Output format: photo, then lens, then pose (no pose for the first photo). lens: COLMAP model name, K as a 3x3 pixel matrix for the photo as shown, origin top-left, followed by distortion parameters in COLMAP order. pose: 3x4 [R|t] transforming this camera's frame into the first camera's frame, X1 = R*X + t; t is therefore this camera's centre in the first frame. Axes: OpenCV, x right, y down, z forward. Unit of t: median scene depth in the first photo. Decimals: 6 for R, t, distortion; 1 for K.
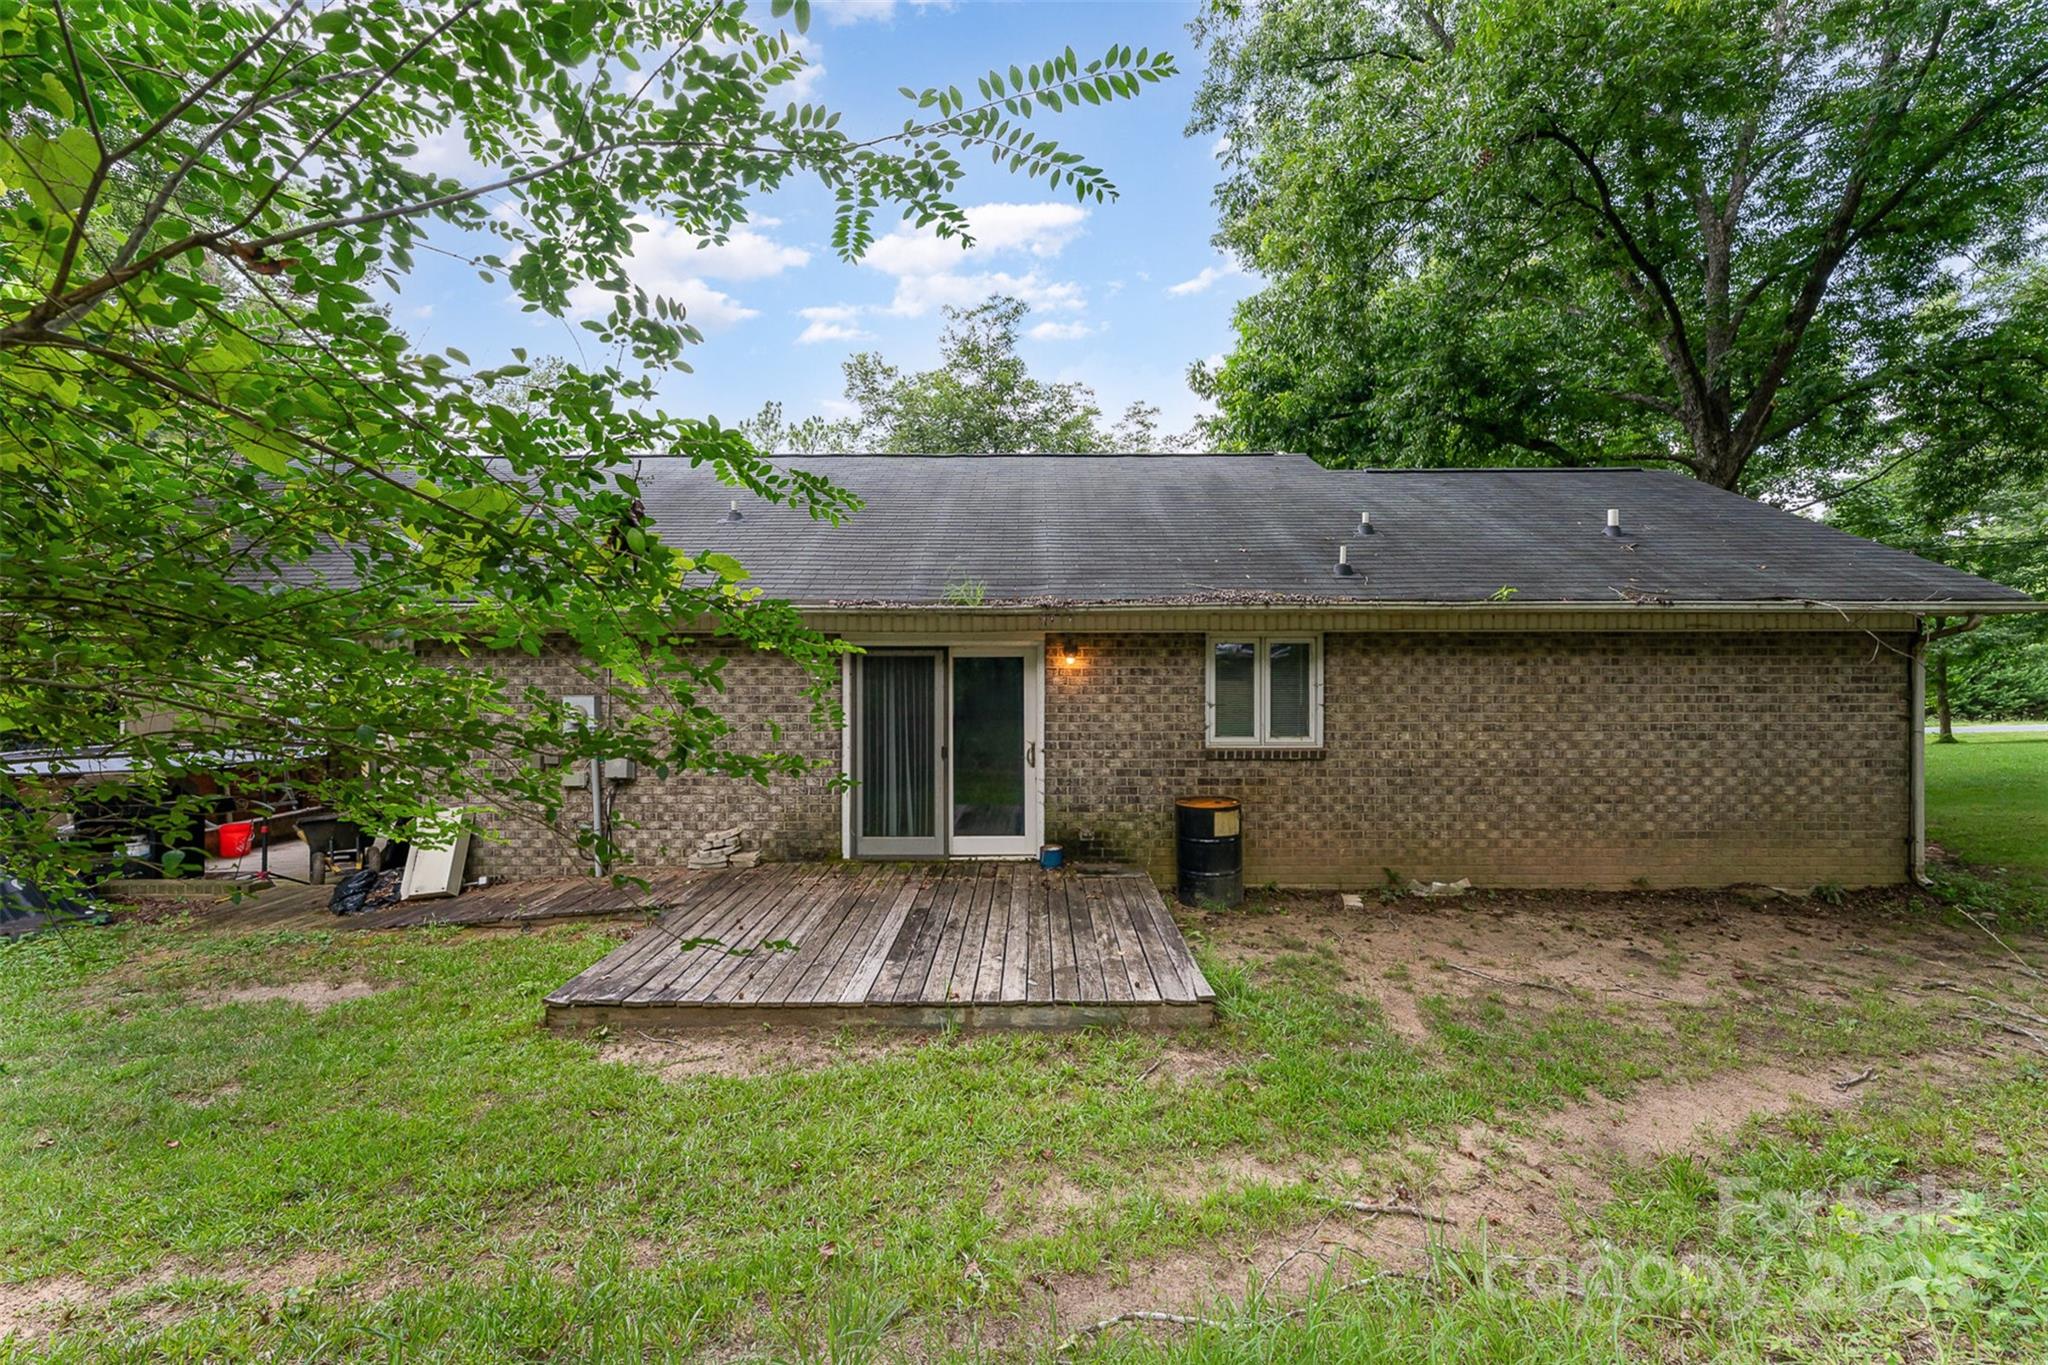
lens RADIAL K [[826.0, 0, 1054.5], [0, 826.0, 682.0], [0, 0, 1]] dist [0.002612, 0.000164]
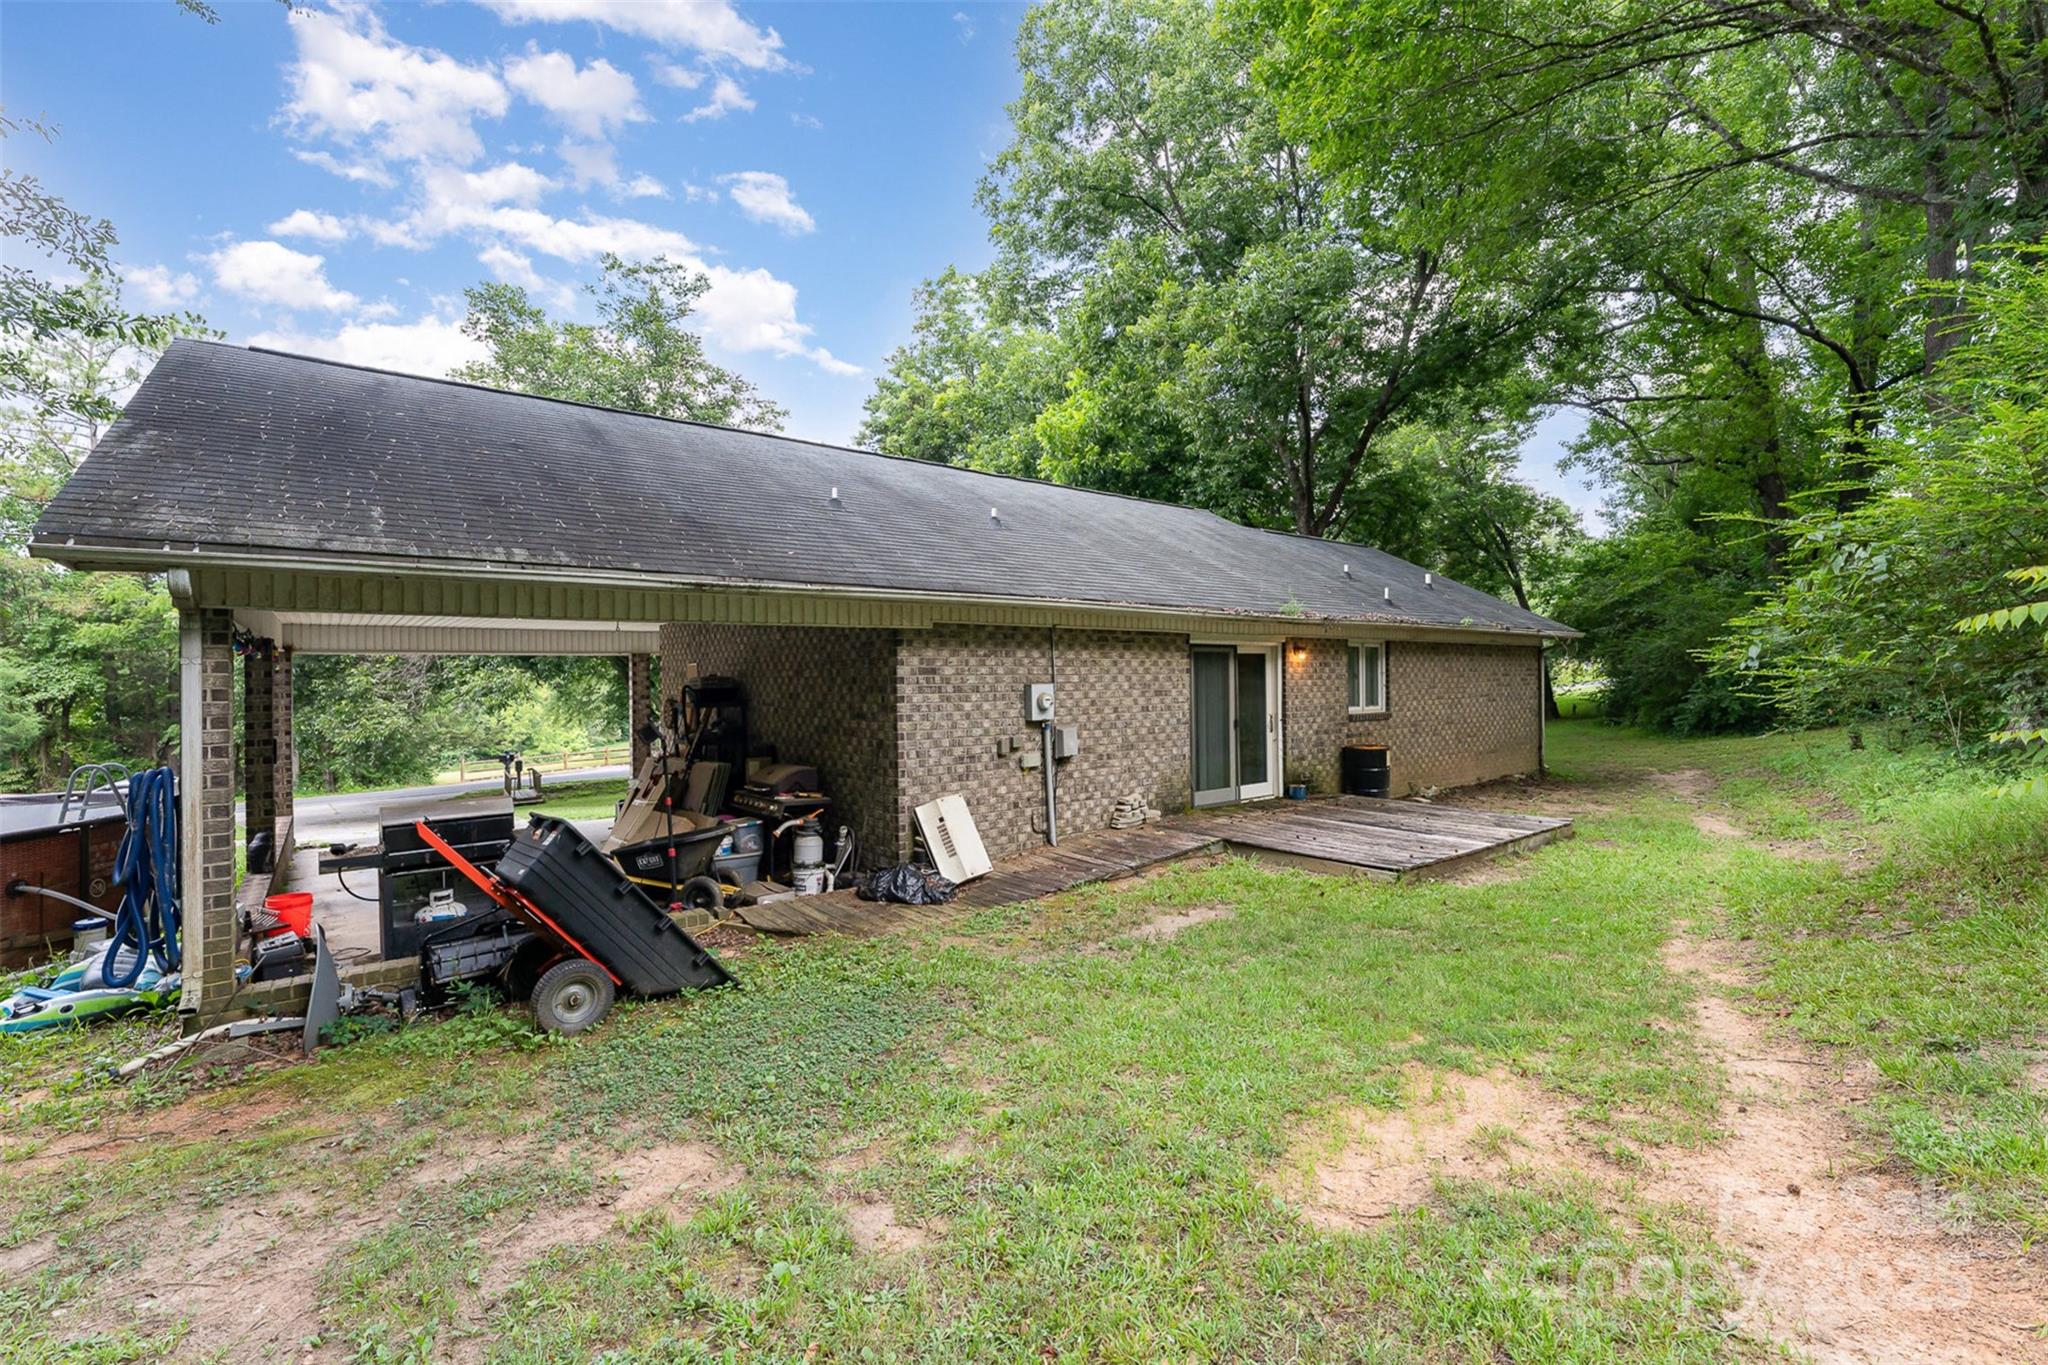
lens RADIAL K [[826.0, 0, 1054.5], [0, 826.0, 682.0], [0, 0, 1]] dist [0.002612, 0.000164]
pose [[0.791314, -0.009504, 0.611337, -1.200189], [0.014497, 0.999890, -0.003220, 0.017311], [-0.611239, 0.011411, 0.791364, 0.113826]]
